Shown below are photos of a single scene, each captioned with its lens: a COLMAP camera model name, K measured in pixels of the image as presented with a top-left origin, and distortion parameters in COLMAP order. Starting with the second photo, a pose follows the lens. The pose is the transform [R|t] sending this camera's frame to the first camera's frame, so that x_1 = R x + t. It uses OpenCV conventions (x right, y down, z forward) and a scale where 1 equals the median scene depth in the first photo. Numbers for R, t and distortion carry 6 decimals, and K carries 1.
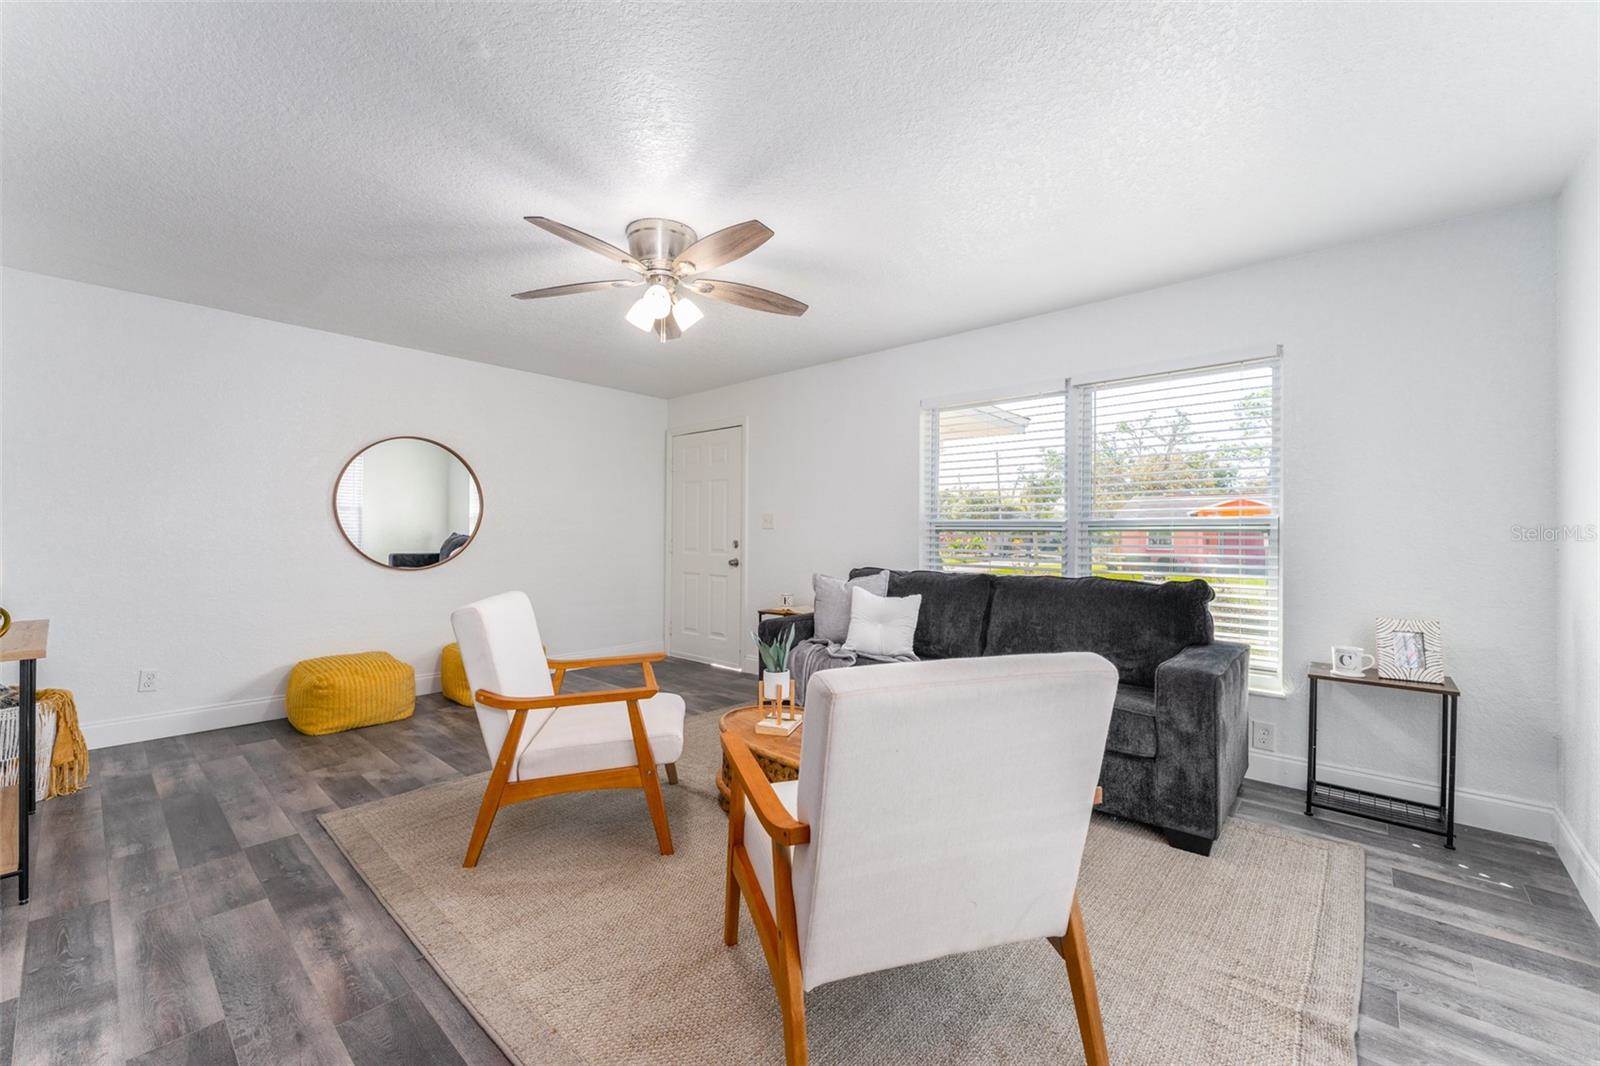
lens RADIAL K [[660.3, 0, 791.9], [0, 660.3, 518.8], [0, 0, 1]] dist [-0.000902, -0.000334]
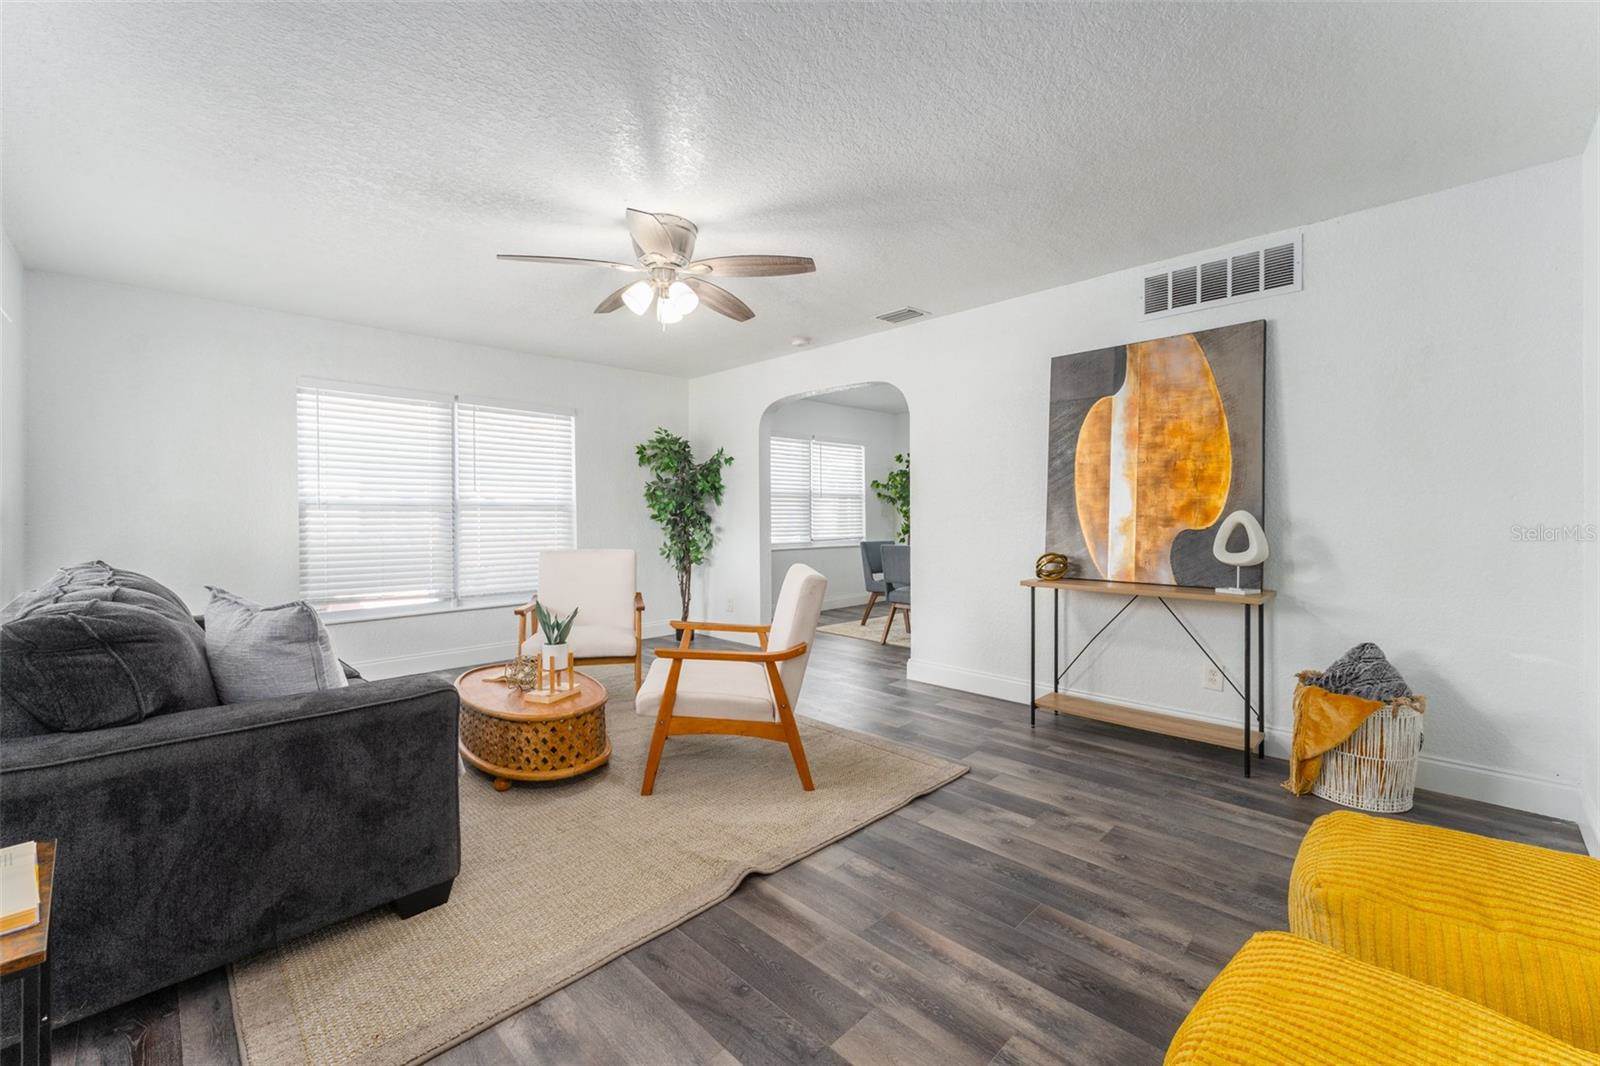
lens RADIAL K [[660.3, 0, 791.9], [0, 660.3, 518.8], [0, 0, 1]] dist [-0.000902, -0.000334]
pose [[-0.999403, 0.007293, 0.033763, -0.411864], [0.007245, 0.999973, -0.001543, 0.019204], [-0.033773, -0.001298, -0.999429, 1.946492]]
